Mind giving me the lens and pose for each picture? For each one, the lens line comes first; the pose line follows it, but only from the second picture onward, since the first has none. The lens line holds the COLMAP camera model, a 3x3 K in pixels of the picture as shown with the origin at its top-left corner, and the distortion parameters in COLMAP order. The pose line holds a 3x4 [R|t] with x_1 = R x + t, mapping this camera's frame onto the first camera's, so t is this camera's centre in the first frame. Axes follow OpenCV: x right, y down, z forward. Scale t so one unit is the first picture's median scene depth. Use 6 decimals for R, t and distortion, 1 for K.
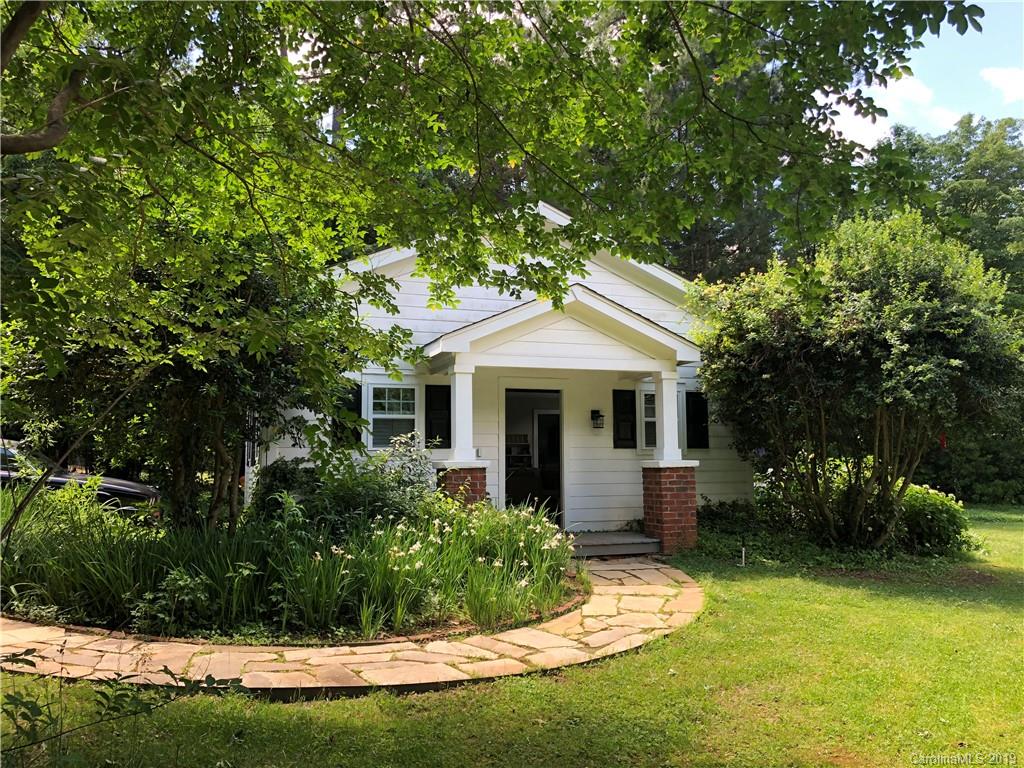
lens RADIAL K [[837.2, 0, 512.0], [0, 837.2, 383.4], [0, 0, 1]] dist [0.013742, -0.027127]
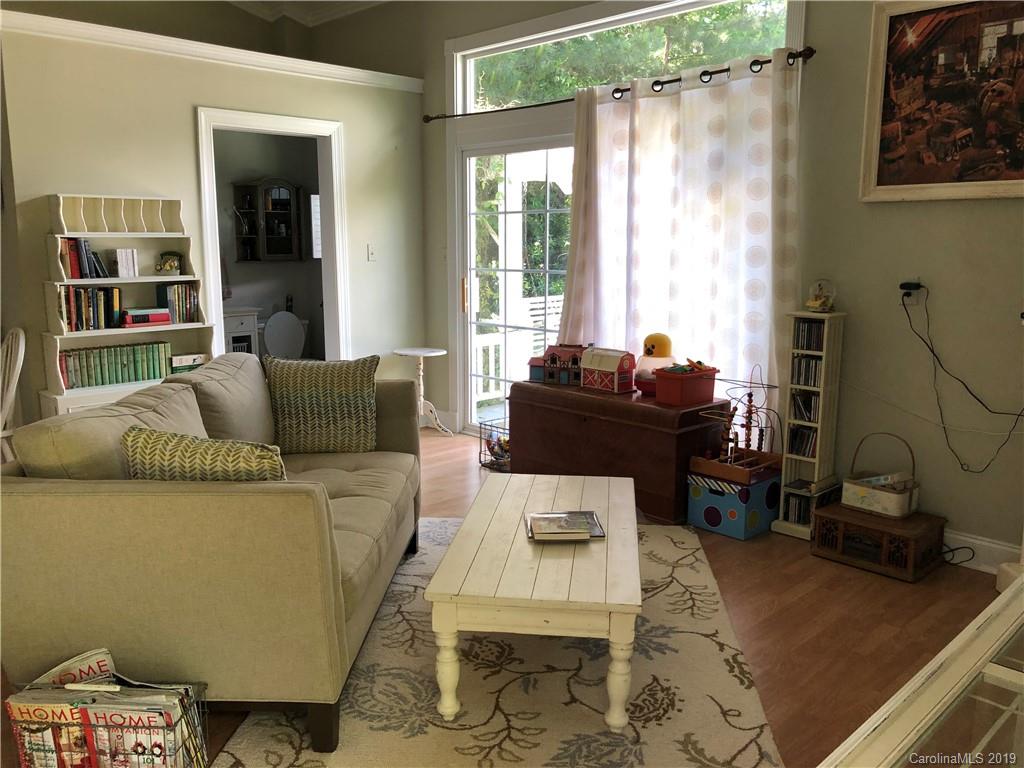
lens RADIAL K [[837.2, 0, 513.1], [0, 837.2, 383.6], [0, 0, 1]] dist [0.013742, -0.027127]
pose [[0.926619, -0.058516, 0.371420, 0.014570], [-0.034439, 0.970455, 0.238811, 0.049273], [-0.374420, -0.234078, 0.897227, 0.697832]]
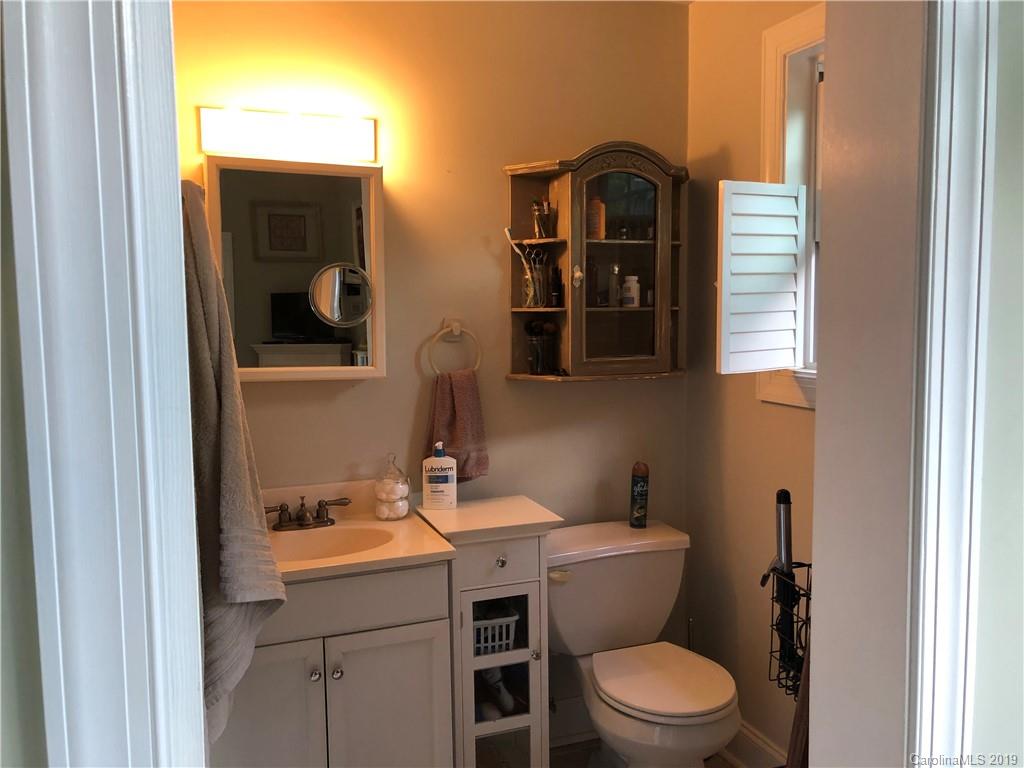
lens RADIAL K [[837.2, 0, 512.5], [0, 837.2, 382.0], [0, 0, 1]] dist [0.013742, -0.027127]
pose [[0.999884, -0.003238, -0.014877, 0.038790], [0.005709, 0.985565, 0.169203, 0.063357], [0.014115, -0.169269, 0.985469, 0.900235]]
